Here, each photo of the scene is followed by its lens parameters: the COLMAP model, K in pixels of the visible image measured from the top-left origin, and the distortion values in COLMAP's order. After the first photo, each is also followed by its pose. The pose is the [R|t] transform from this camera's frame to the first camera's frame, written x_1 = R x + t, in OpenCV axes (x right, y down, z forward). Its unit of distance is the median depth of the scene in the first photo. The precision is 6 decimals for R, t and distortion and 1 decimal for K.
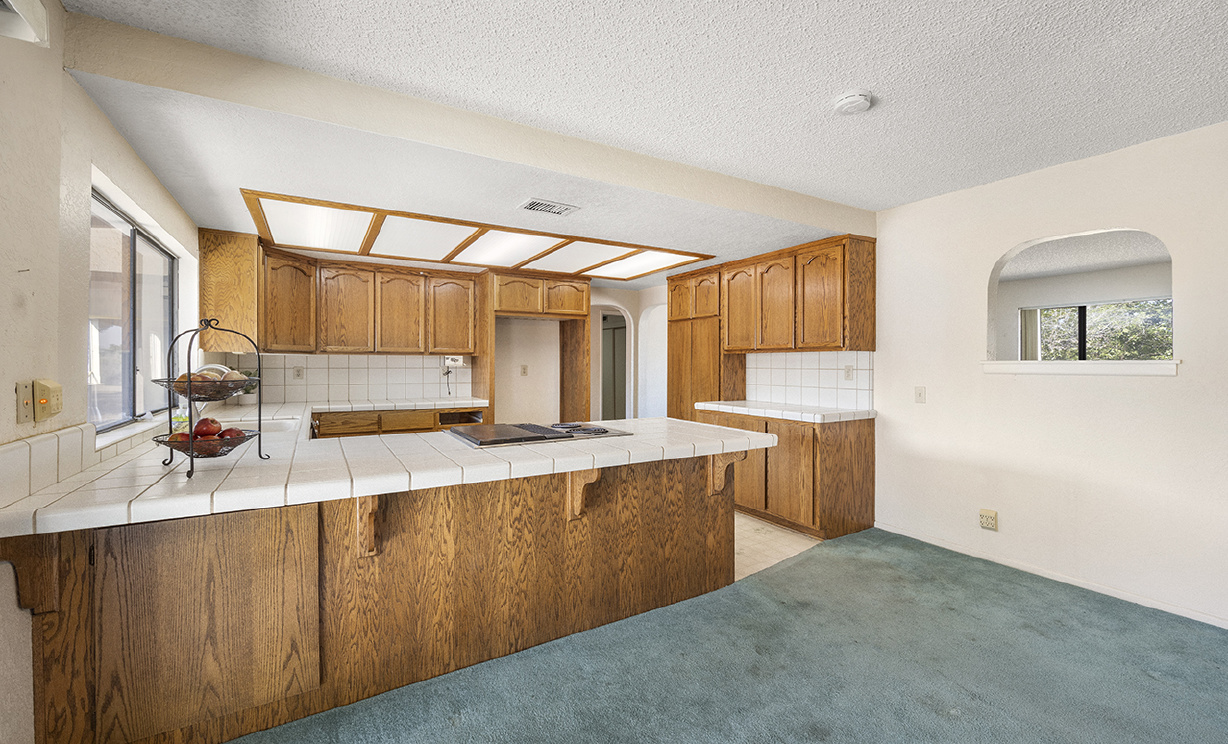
lens RADIAL K [[502.6, 0, 619.8], [0, 502.6, 366.7], [0, 0, 1]] dist [-0.002258, 0.001111]
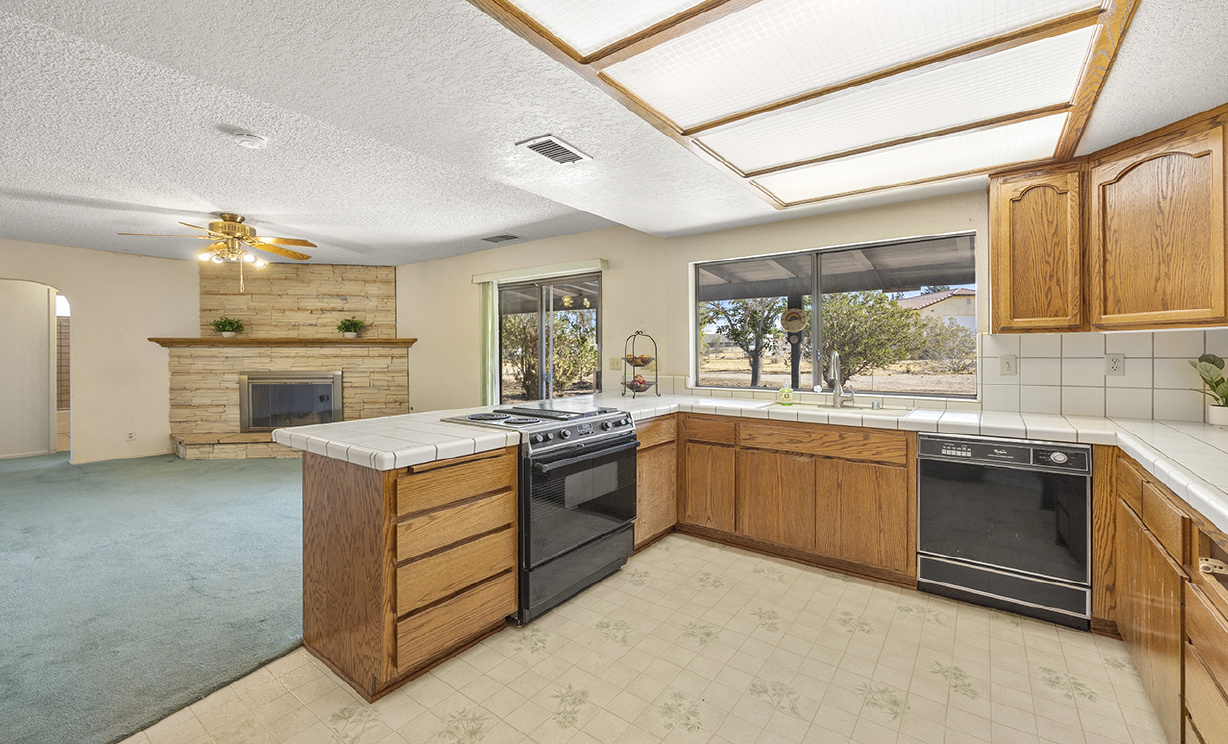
lens RADIAL K [[502.6, 0, 616.6], [0, 502.6, 355.3], [0, 0, 1]] dist [-0.002258, 0.001111]
pose [[-0.927884, 0.002047, -0.372863, 0.050292], [-0.001225, 0.999963, 0.008538, -0.003523], [0.372867, 0.008379, -0.927847, 1.405769]]
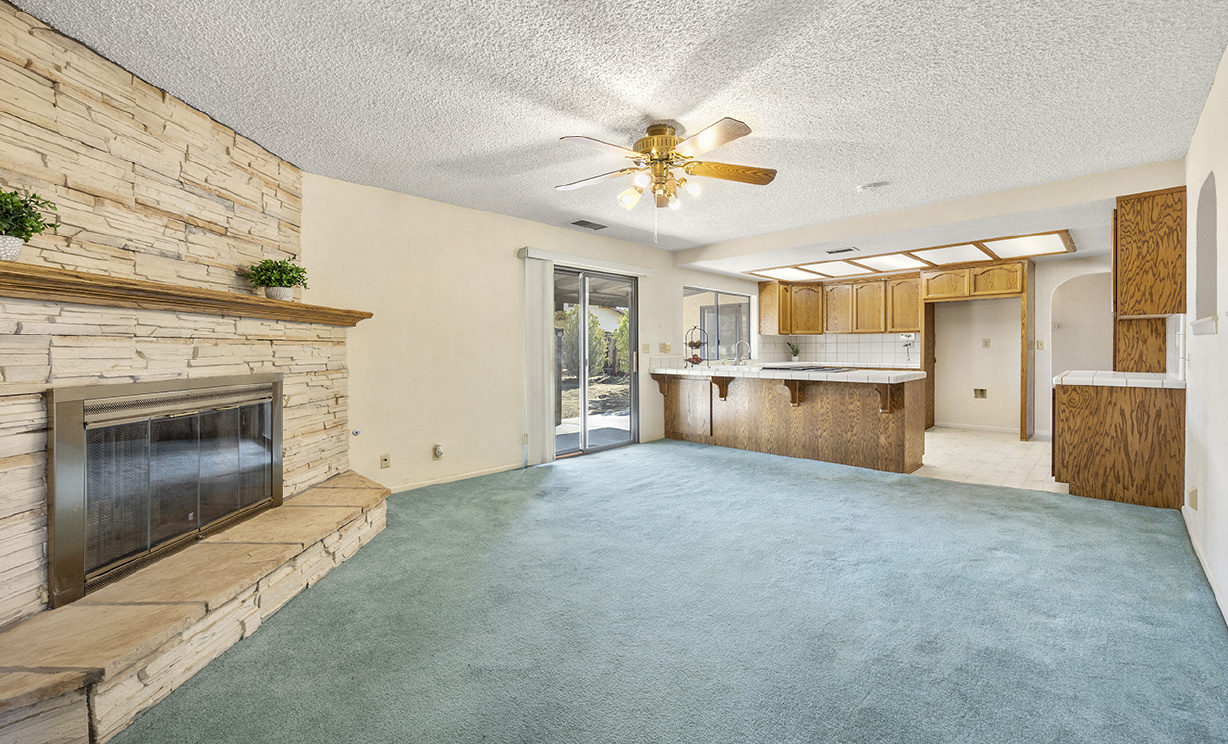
lens RADIAL K [[502.6, 0, 610.4], [0, 502.6, 355.1], [0, 0, 1]] dist [-0.002258, 0.001111]
pose [[0.233017, 0.010153, -0.972420, 1.146640], [0.002420, 0.999936, 0.011021, 0.030650], [0.972470, -0.004922, 0.232977, -0.191459]]
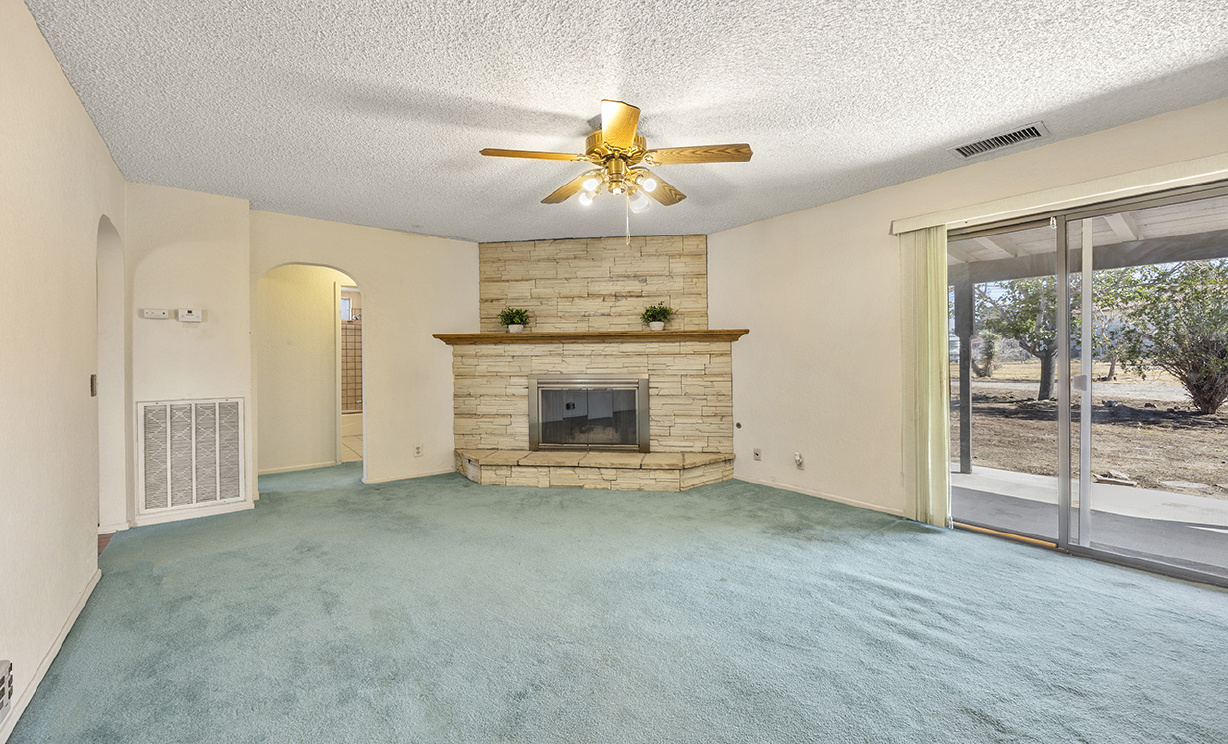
lens RADIAL K [[502.6, 0, 616.8], [0, 502.6, 360.9], [0, 0, 1]] dist [-0.002258, 0.001111]
pose [[-0.993216, 0.006948, -0.116075, 0.505078], [0.006628, 0.999973, 0.003140, 0.027715], [0.116094, 0.002349, -0.993235, 0.760315]]
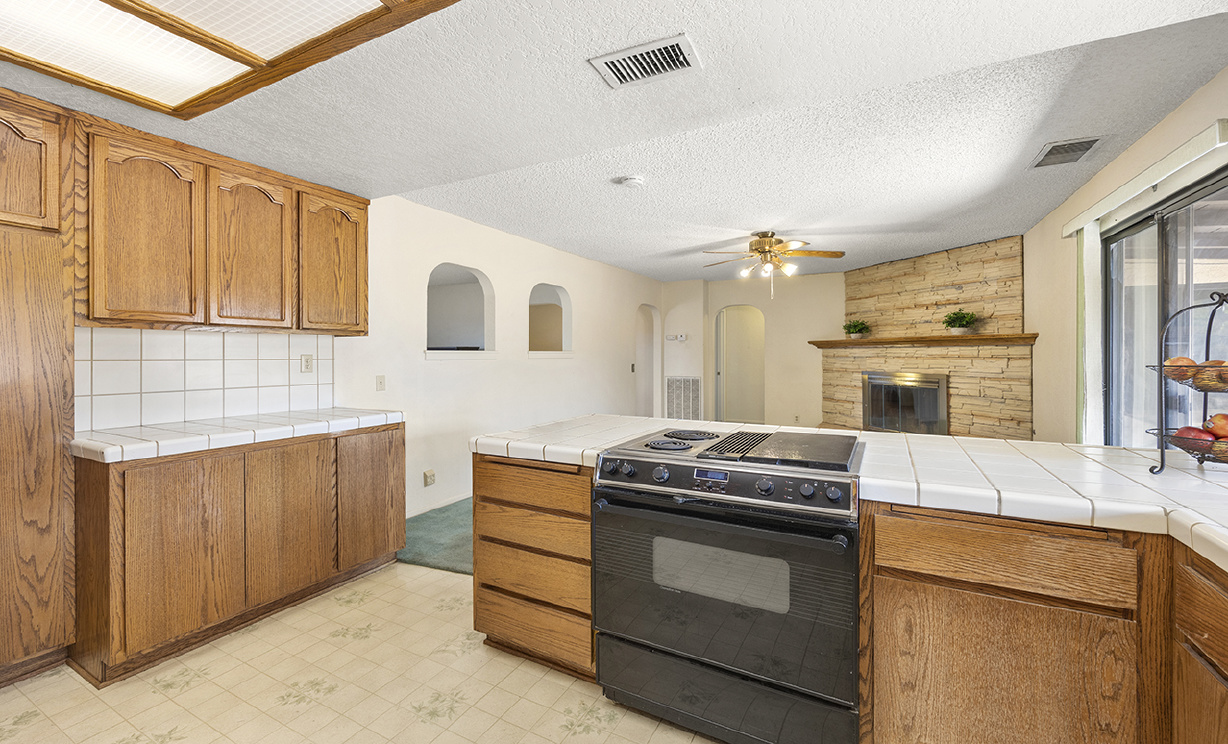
lens RADIAL K [[502.6, 0, 604.0], [0, 502.6, 357.9], [0, 0, 1]] dist [-0.002258, 0.001111]
pose [[-0.498901, -0.007119, 0.866630, -0.468739], [0.003907, 0.999938, 0.010463, -0.001483], [-0.866650, 0.008606, -0.498842, 1.047490]]
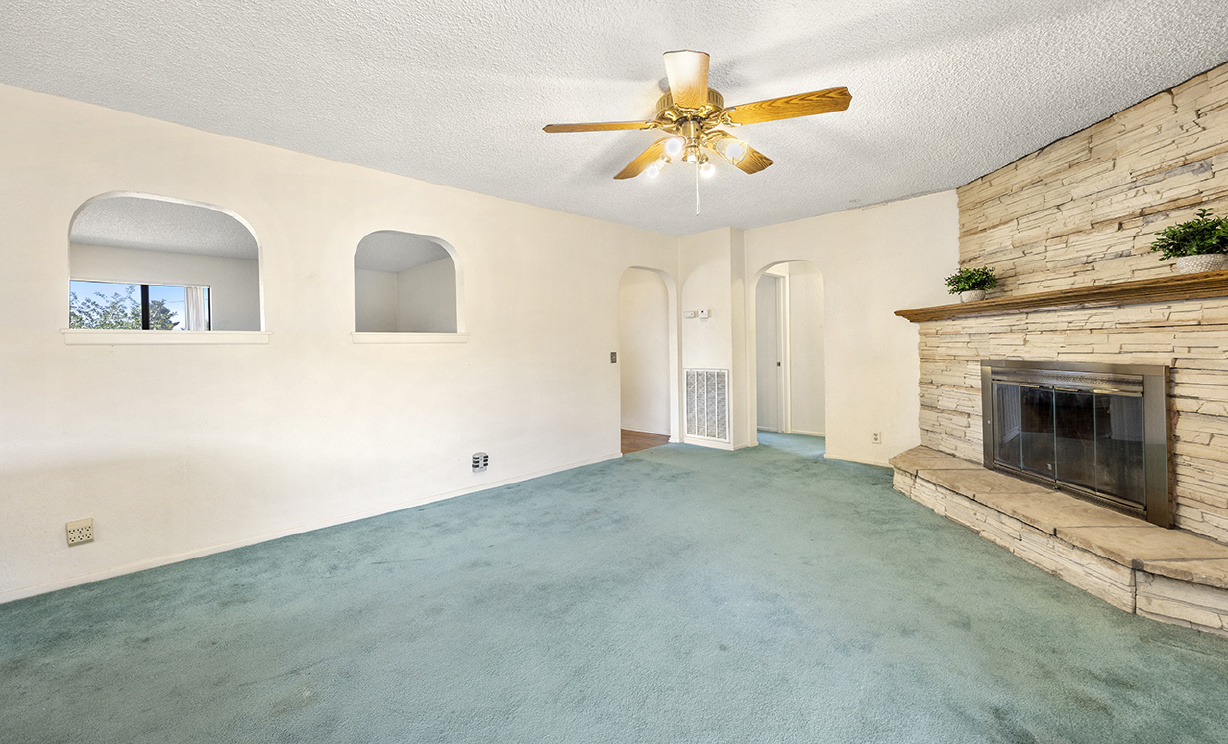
lens RADIAL K [[502.6, 0, 605.1], [0, 502.6, 352.3], [0, 0, 1]] dist [-0.002258, 0.001111]
pose [[-0.223922, -0.008660, 0.974569, -0.172169], [0.019225, 0.999727, 0.013300, 0.026016], [-0.974417, 0.021714, -0.223695, 0.313291]]
